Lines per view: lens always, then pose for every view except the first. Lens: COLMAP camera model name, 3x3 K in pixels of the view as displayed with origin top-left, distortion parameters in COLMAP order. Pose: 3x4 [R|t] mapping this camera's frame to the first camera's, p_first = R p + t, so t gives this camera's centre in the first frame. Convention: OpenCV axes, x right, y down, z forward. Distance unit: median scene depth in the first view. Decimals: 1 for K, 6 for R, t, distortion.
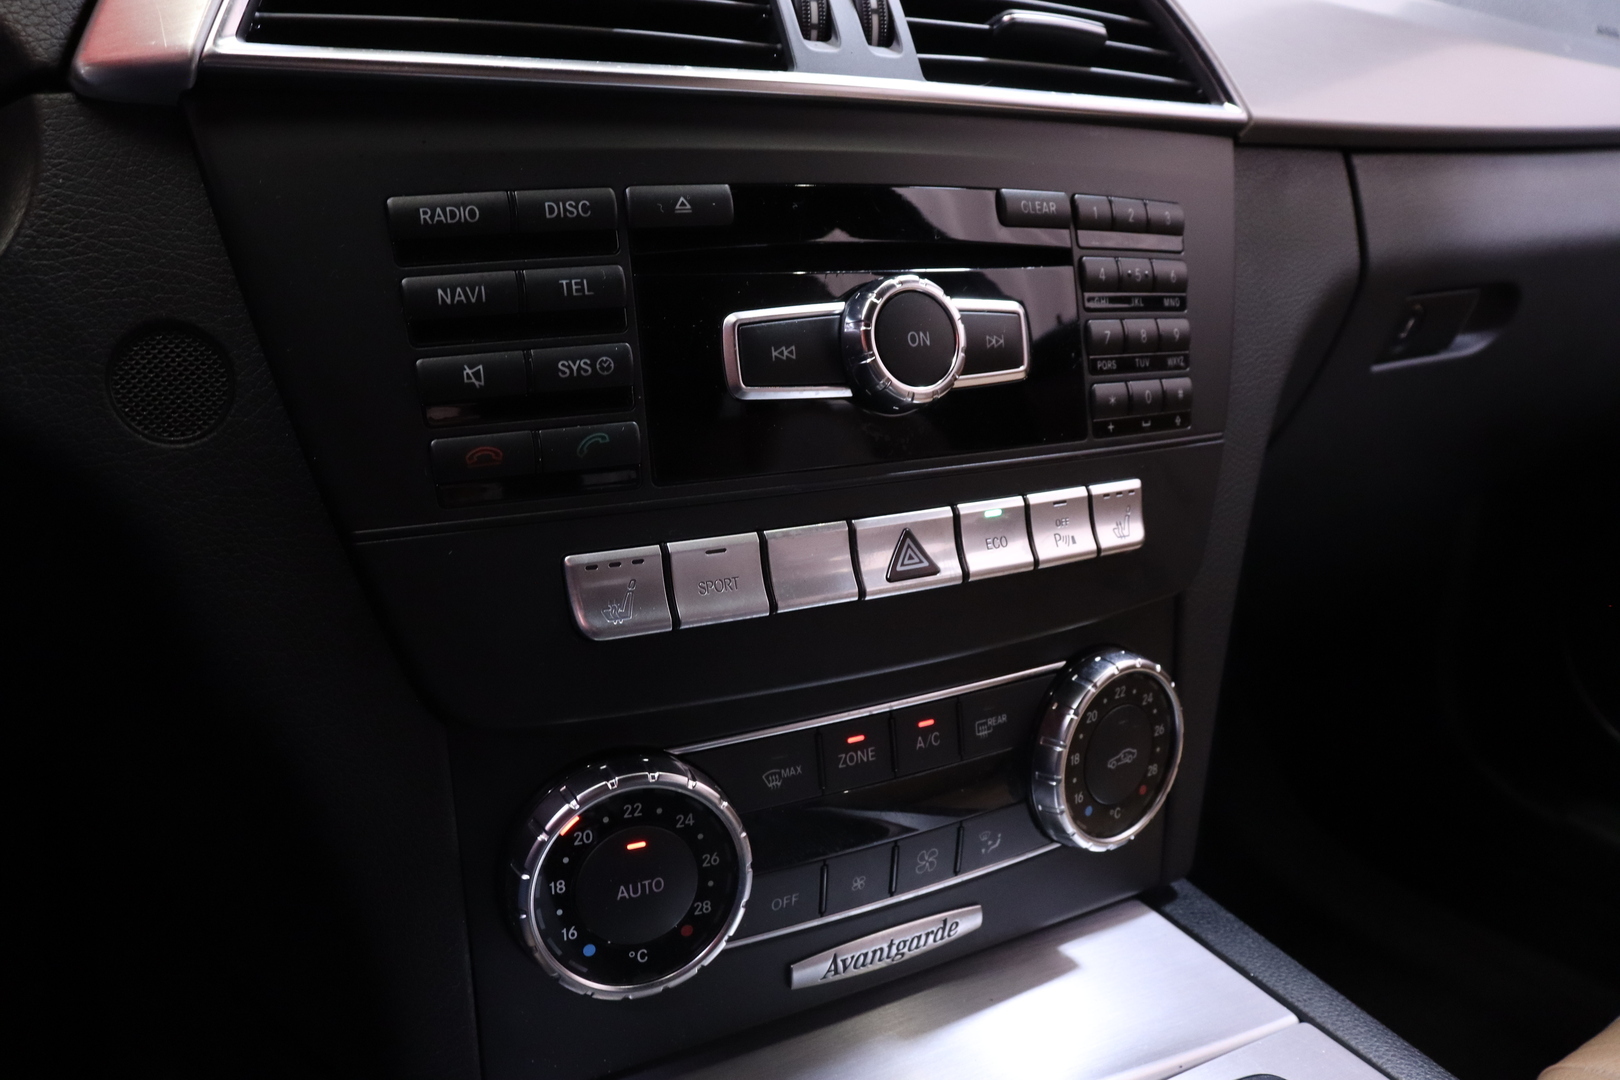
lens RADIAL K [[1326.3, 0, 810.0], [0, 1326.3, 540.0], [0, 0, 1]] dist [-0.196907, 0.201344]
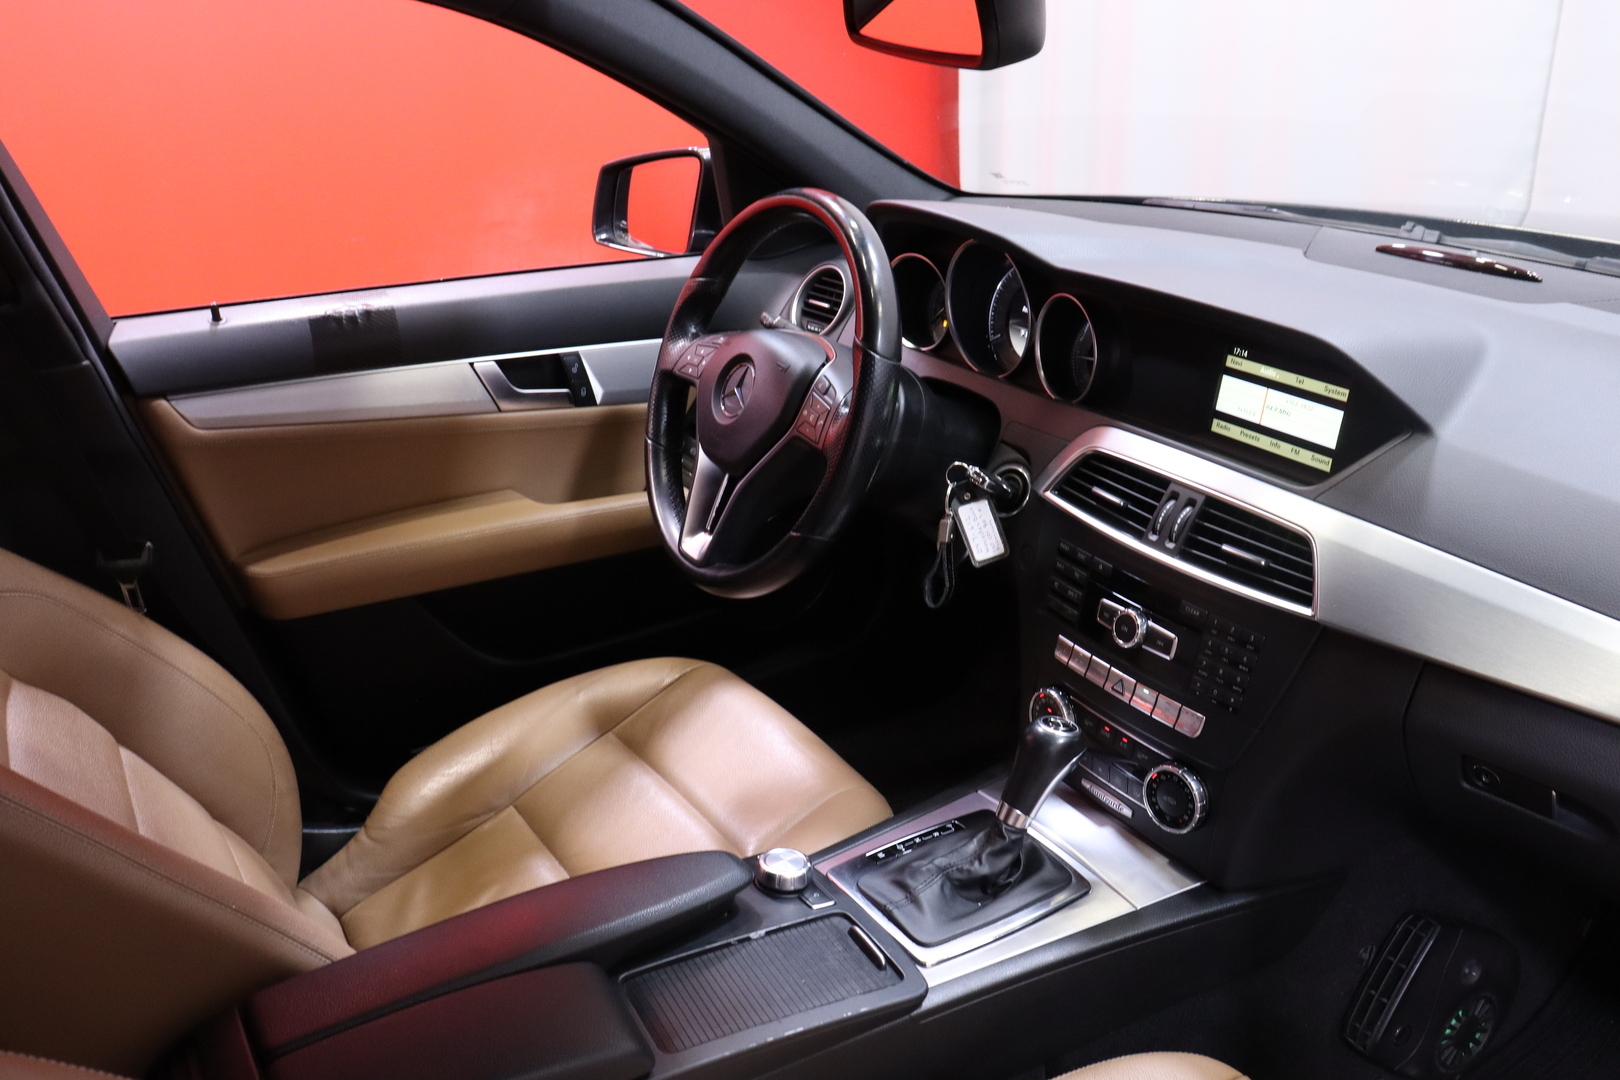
lens RADIAL K [[1326.3, 0, 810.0], [0, 1326.3, 540.0], [0, 0, 1]] dist [-0.196907, 0.201344]
pose [[0.020168, 0.367839, -0.929671, 3.360928], [-0.257607, 0.900376, 0.350659, -1.433488], [0.966039, 0.232418, 0.112917, -0.242478]]
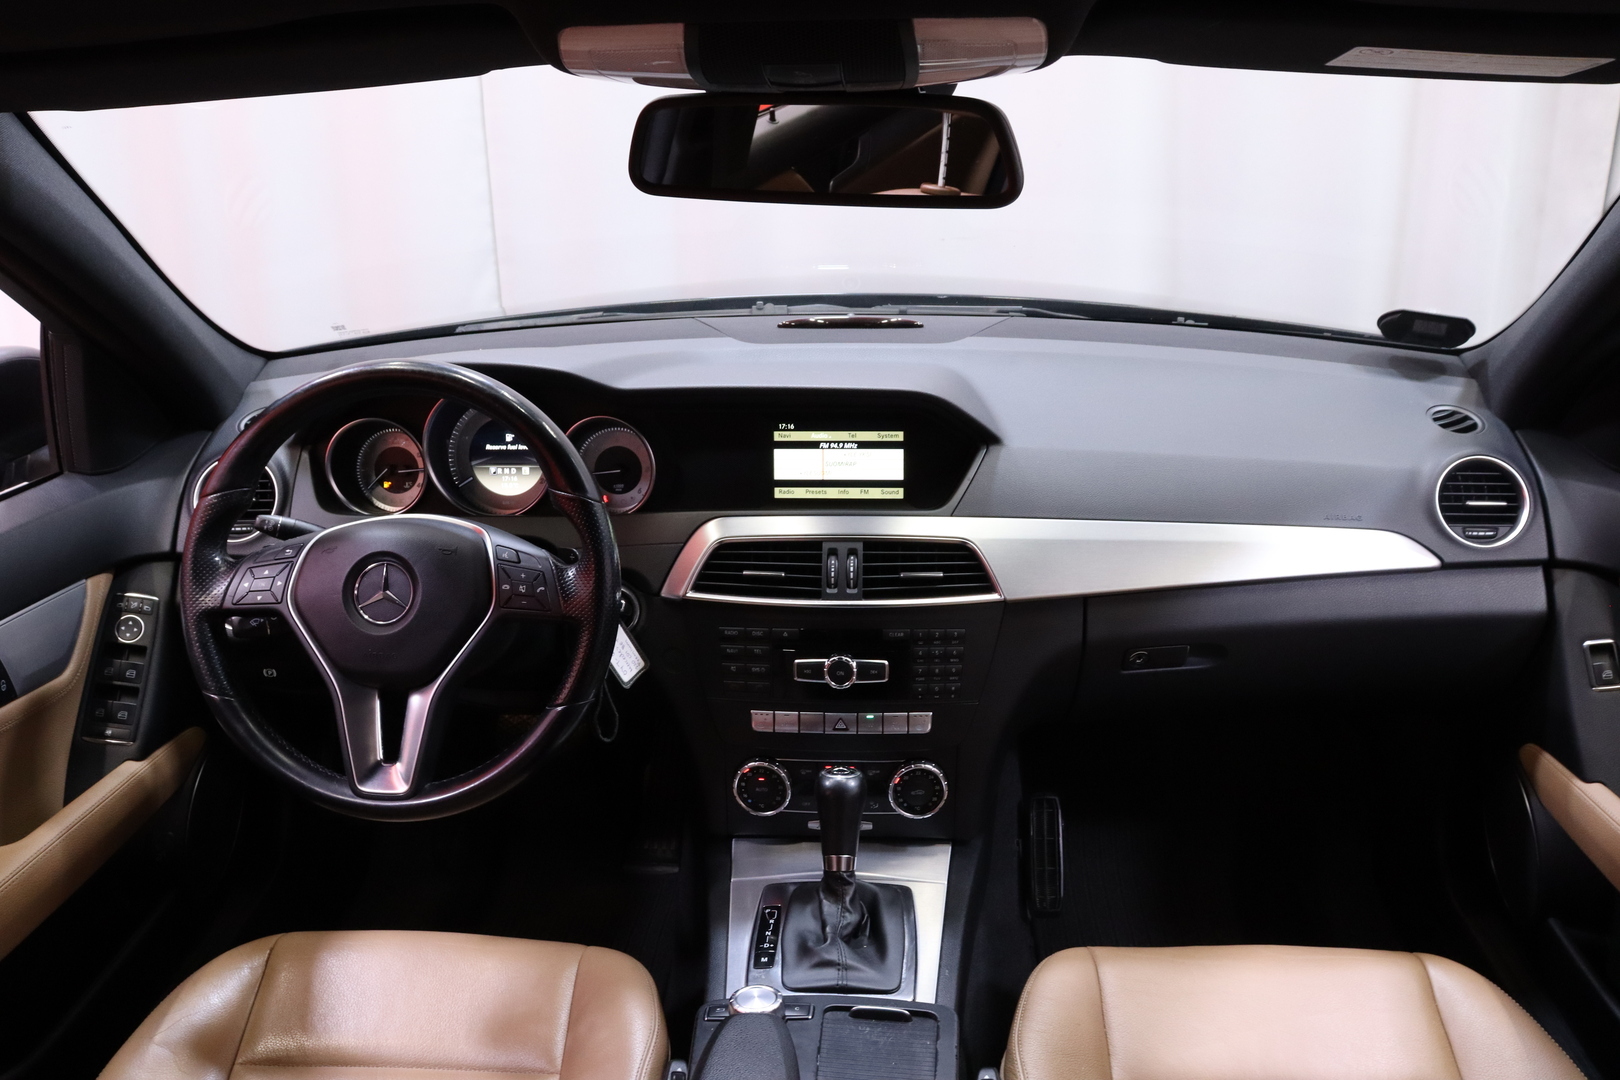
lens RADIAL K [[1326.3, 0, 810.0], [0, 1326.3, 540.0], [0, 0, 1]] dist [-0.196907, 0.201344]
pose [[0.826751, 0.150308, -0.542116, 2.233206], [-0.120305, 0.988592, 0.090628, -0.953130], [0.549554, -0.009707, 0.835402, -2.506793]]
